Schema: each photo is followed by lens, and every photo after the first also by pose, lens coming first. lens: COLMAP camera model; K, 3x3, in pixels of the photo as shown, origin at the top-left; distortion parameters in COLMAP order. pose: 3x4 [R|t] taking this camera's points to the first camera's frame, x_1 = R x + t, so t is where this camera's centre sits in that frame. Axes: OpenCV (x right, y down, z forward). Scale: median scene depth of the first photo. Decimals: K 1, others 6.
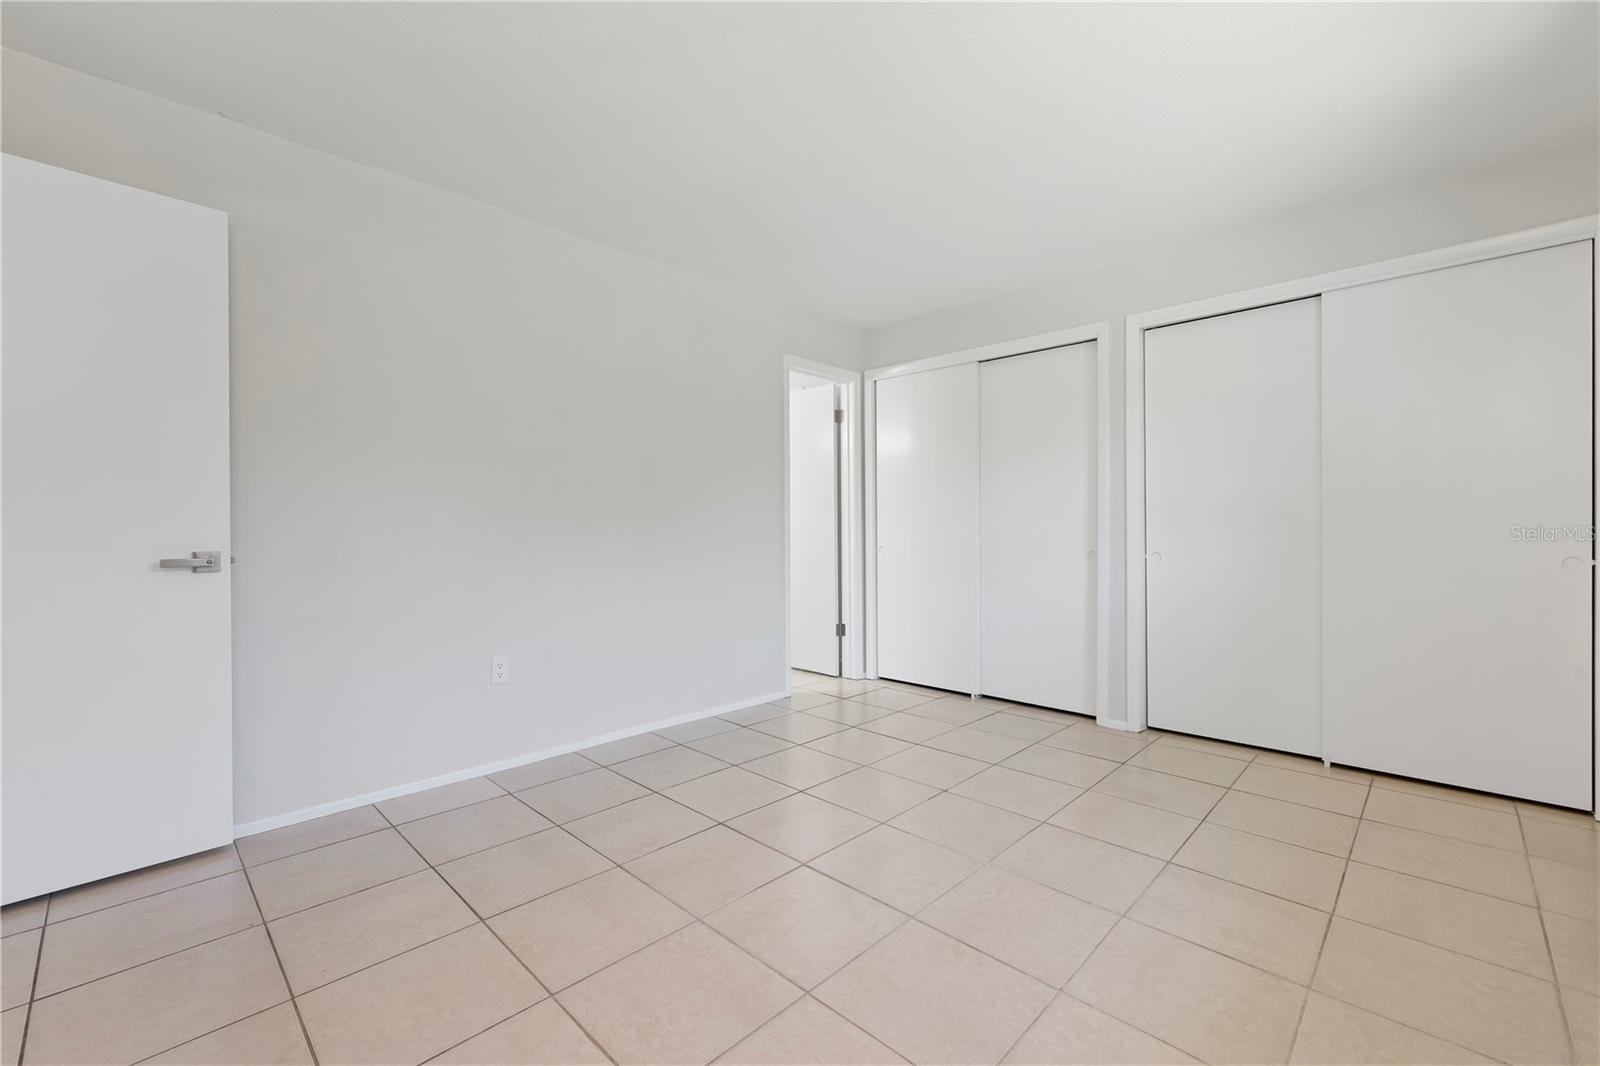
lens RADIAL K [[667.5, 0, 805.4], [0, 667.5, 528.8], [0, 0, 1]] dist [-0.010254, 0.000600]
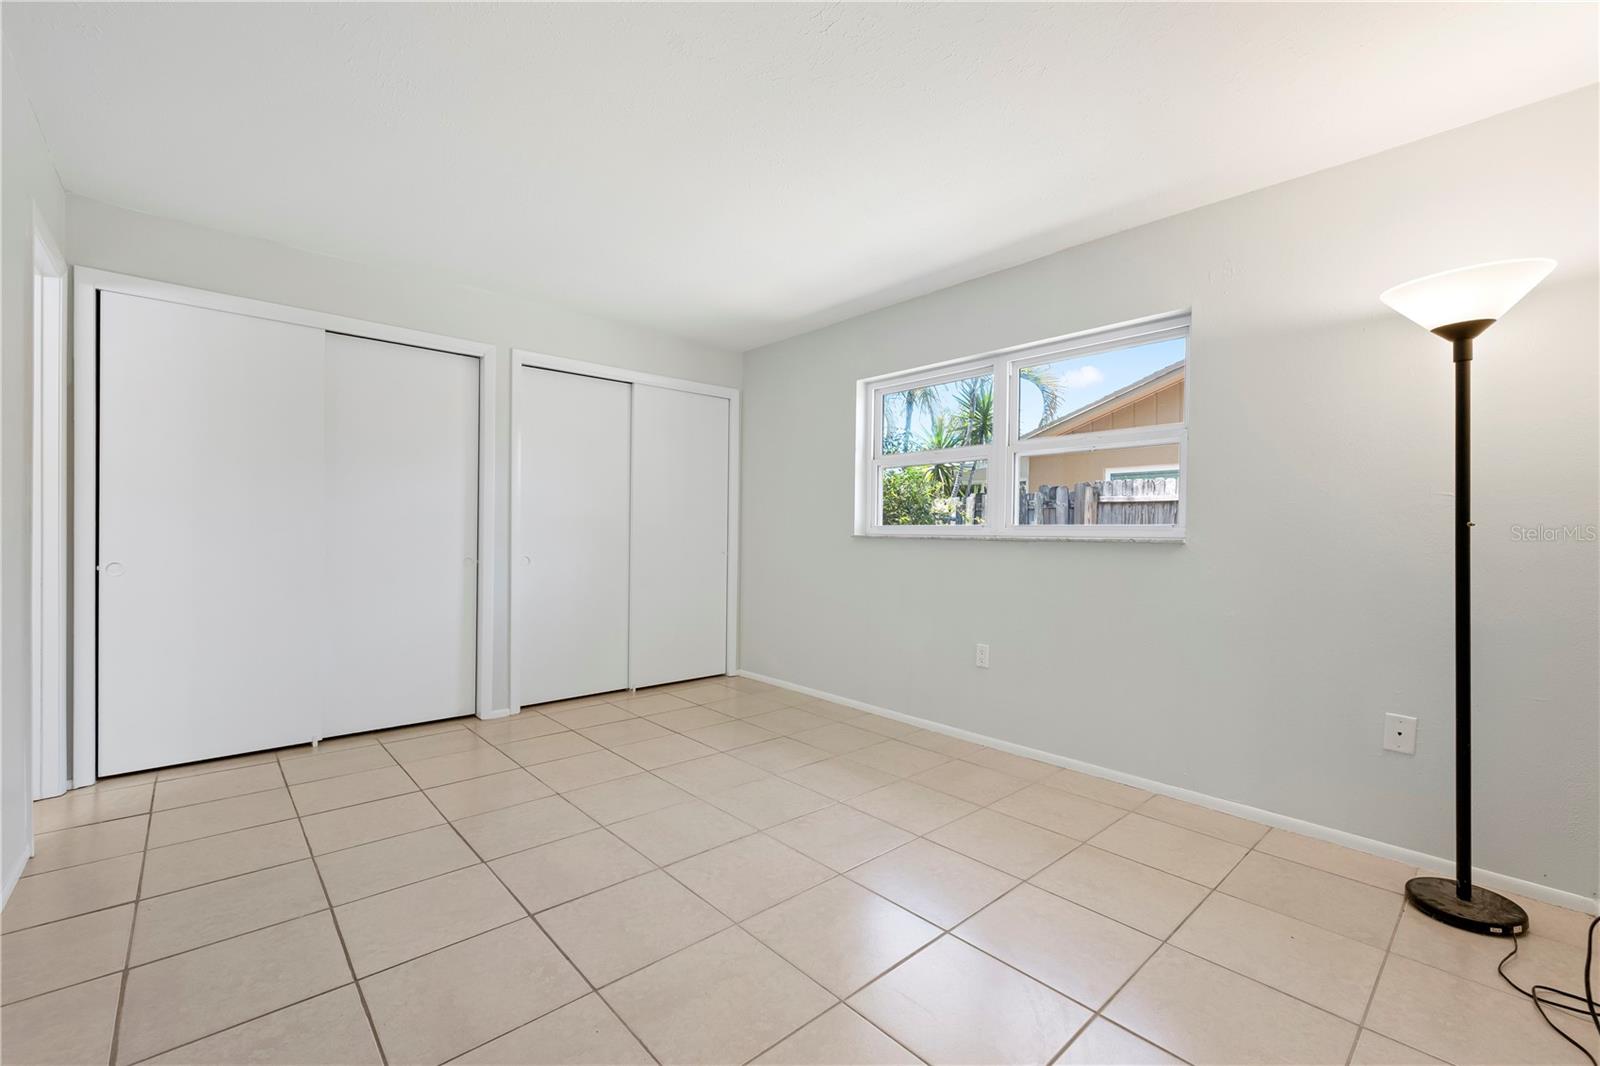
lens RADIAL K [[667.5, 0, 801.5], [0, 667.5, 536.3], [0, 0, 1]] dist [-0.010254, 0.000600]
pose [[0.050592, 0.001072, 0.998719, -0.615532], [-0.007573, 0.999971, -0.000690, -0.003619], [-0.998691, -0.007528, 0.050598, 0.447670]]
